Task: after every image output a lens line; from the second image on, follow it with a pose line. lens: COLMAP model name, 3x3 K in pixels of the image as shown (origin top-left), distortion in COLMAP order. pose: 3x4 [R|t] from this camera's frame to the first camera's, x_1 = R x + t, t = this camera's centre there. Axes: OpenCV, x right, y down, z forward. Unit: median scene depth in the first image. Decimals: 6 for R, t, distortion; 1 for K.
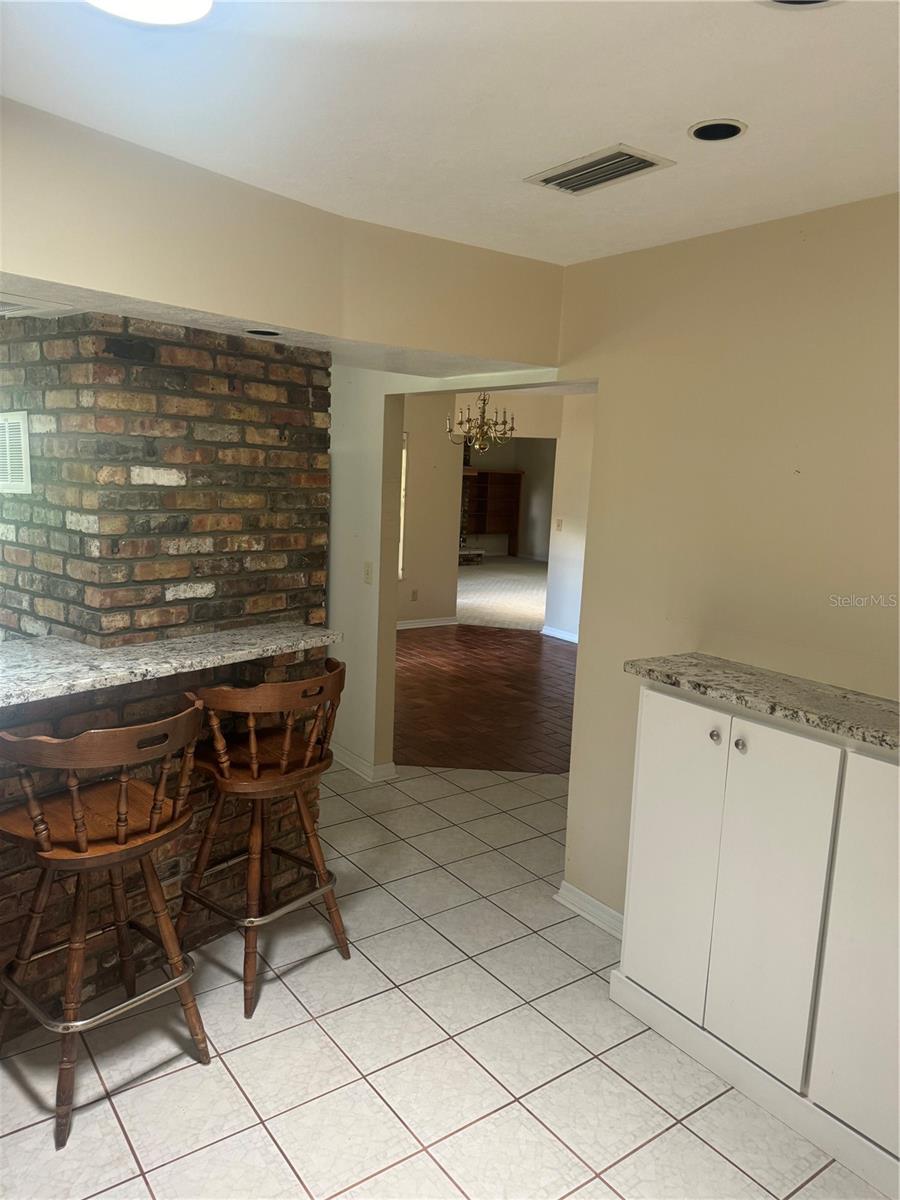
lens RADIAL K [[835.9, 0, 446.7], [0, 835.9, 604.6], [0, 0, 1]] dist [0.085127, -0.114871]
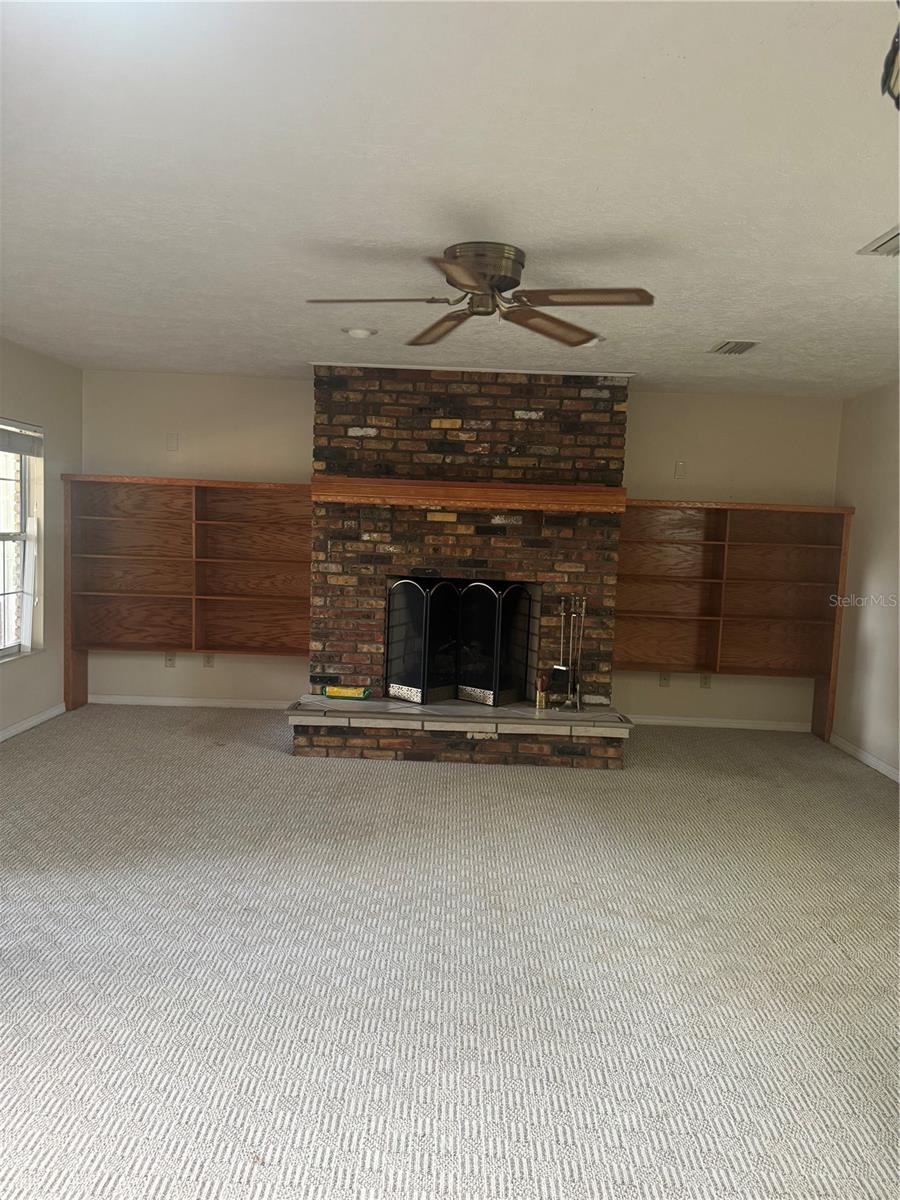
lens RADIAL K [[835.9, 0, 447.4], [0, 835.9, 600.9], [0, 0, 1]] dist [0.085127, -0.114871]
pose [[0.801680, 0.040071, -0.596408, 0.972179], [-0.098721, 0.992925, -0.065987, -0.446307], [0.589544, 0.111779, 0.799964, 3.485170]]
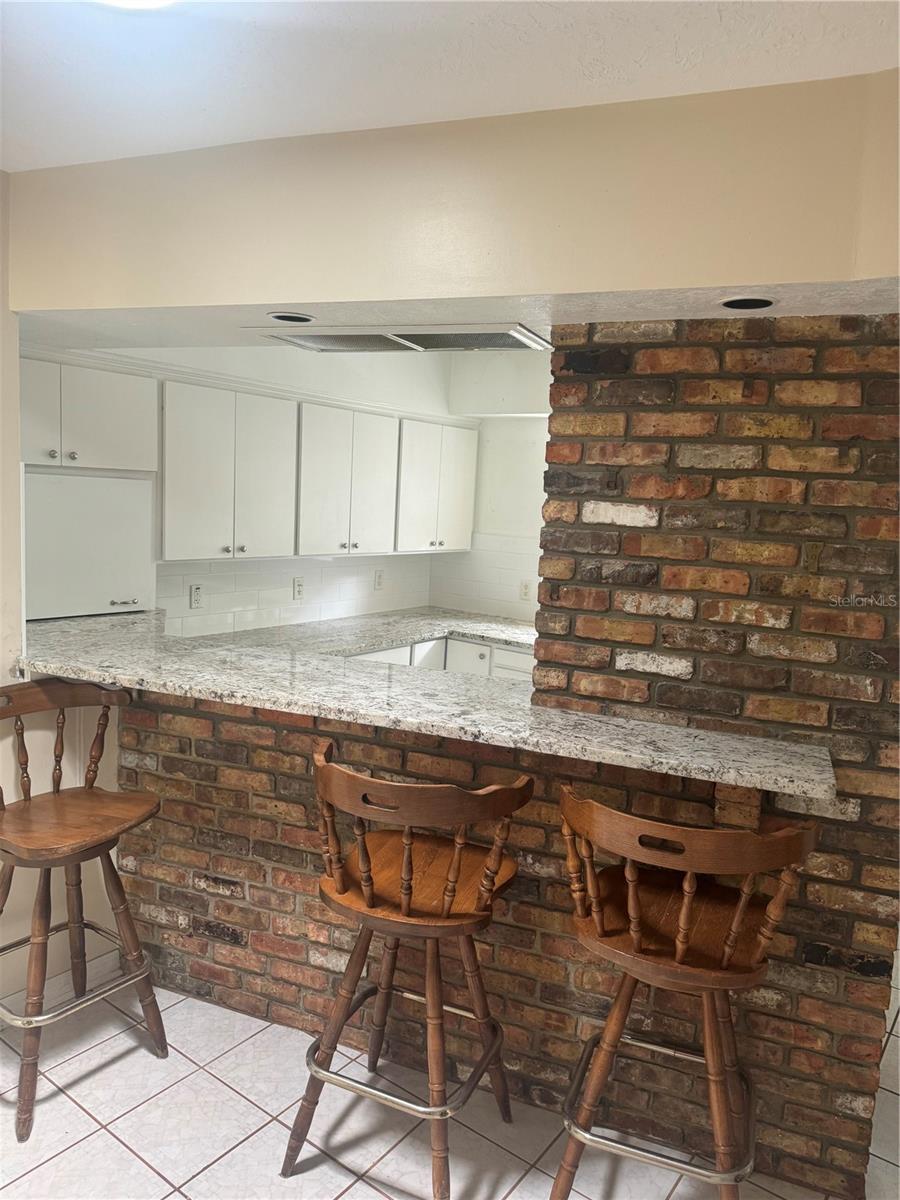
lens RADIAL K [[835.9, 0, 446.4], [0, 835.9, 602.5], [0, 0, 1]] dist [0.085127, -0.114871]
pose [[0.310785, 0.100533, -0.945148, 0.345055], [-0.190640, 0.980777, 0.041636, -0.065199], [0.931165, 0.167243, 0.323977, 0.555408]]
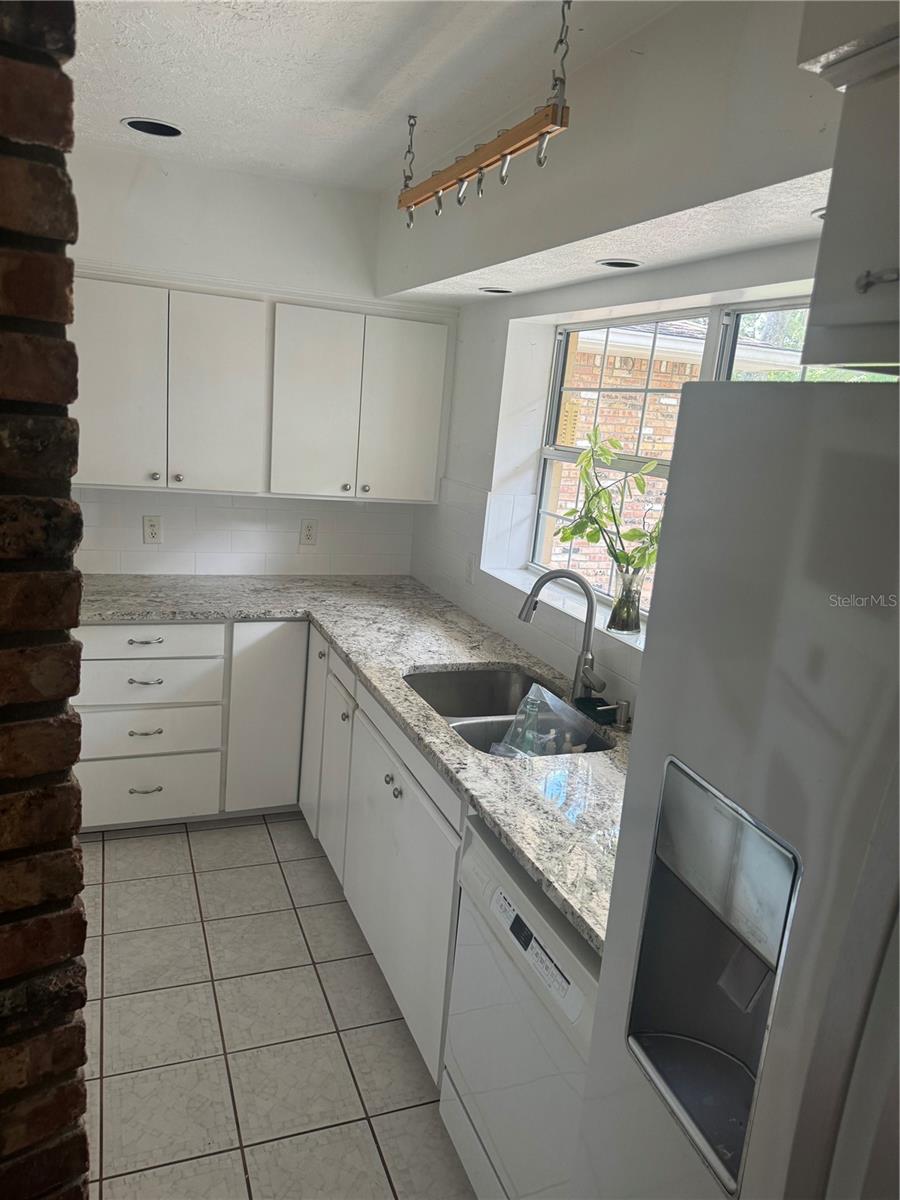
lens RADIAL K [[835.9, 0, 440.3], [0, 835.9, 598.1], [0, 0, 1]] dist [0.085127, -0.114871]
pose [[-0.248663, 0.146397, -0.957463, -0.089652], [-0.250704, 0.945097, 0.209616, -0.225230], [0.935582, 0.292163, -0.198308, 1.382772]]
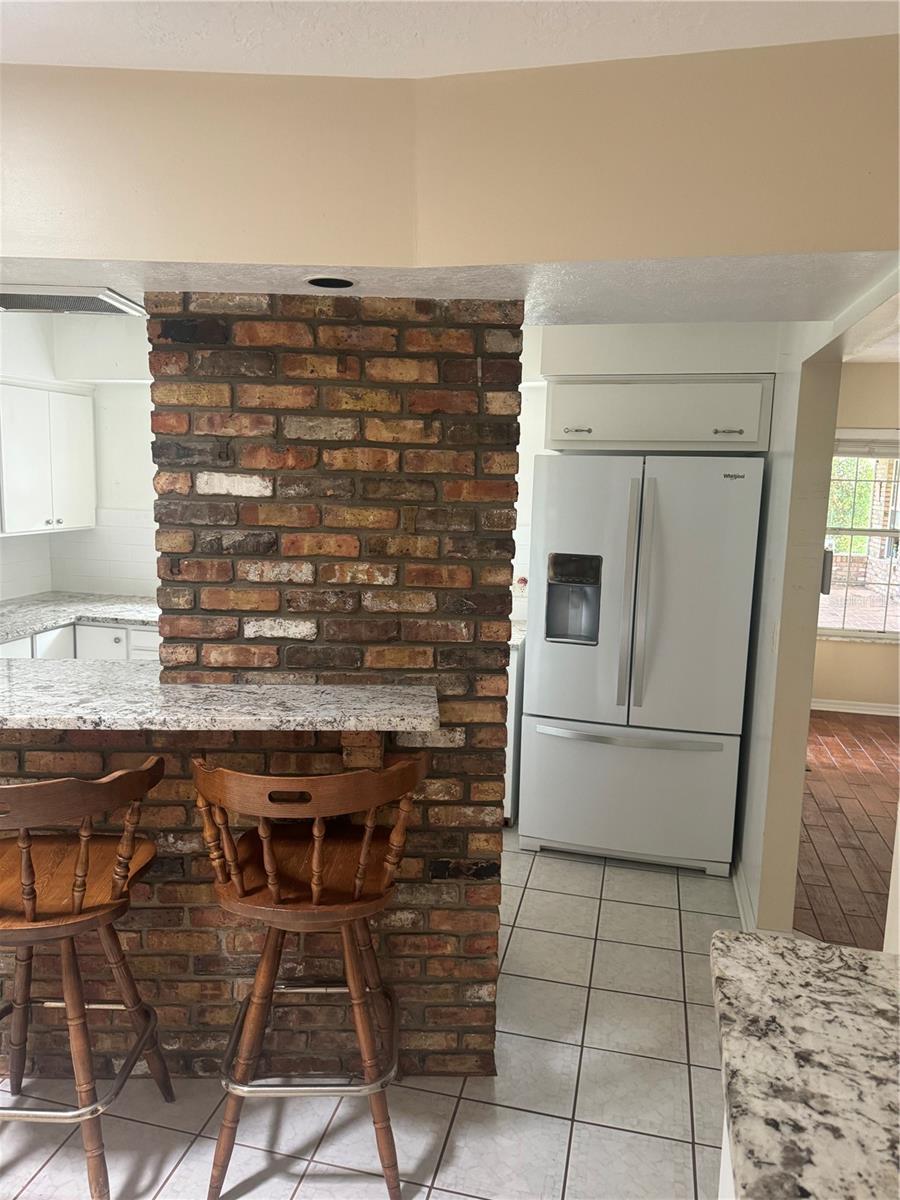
lens RADIAL K [[835.9, 0, 444.1], [0, 835.9, 599.2], [0, 0, 1]] dist [0.085127, -0.114871]
pose [[0.657286, 0.087061, -0.748595, 0.378465], [-0.119044, 0.992829, 0.010941, -0.069358], [0.744179, 0.081925, 0.662937, 0.575073]]
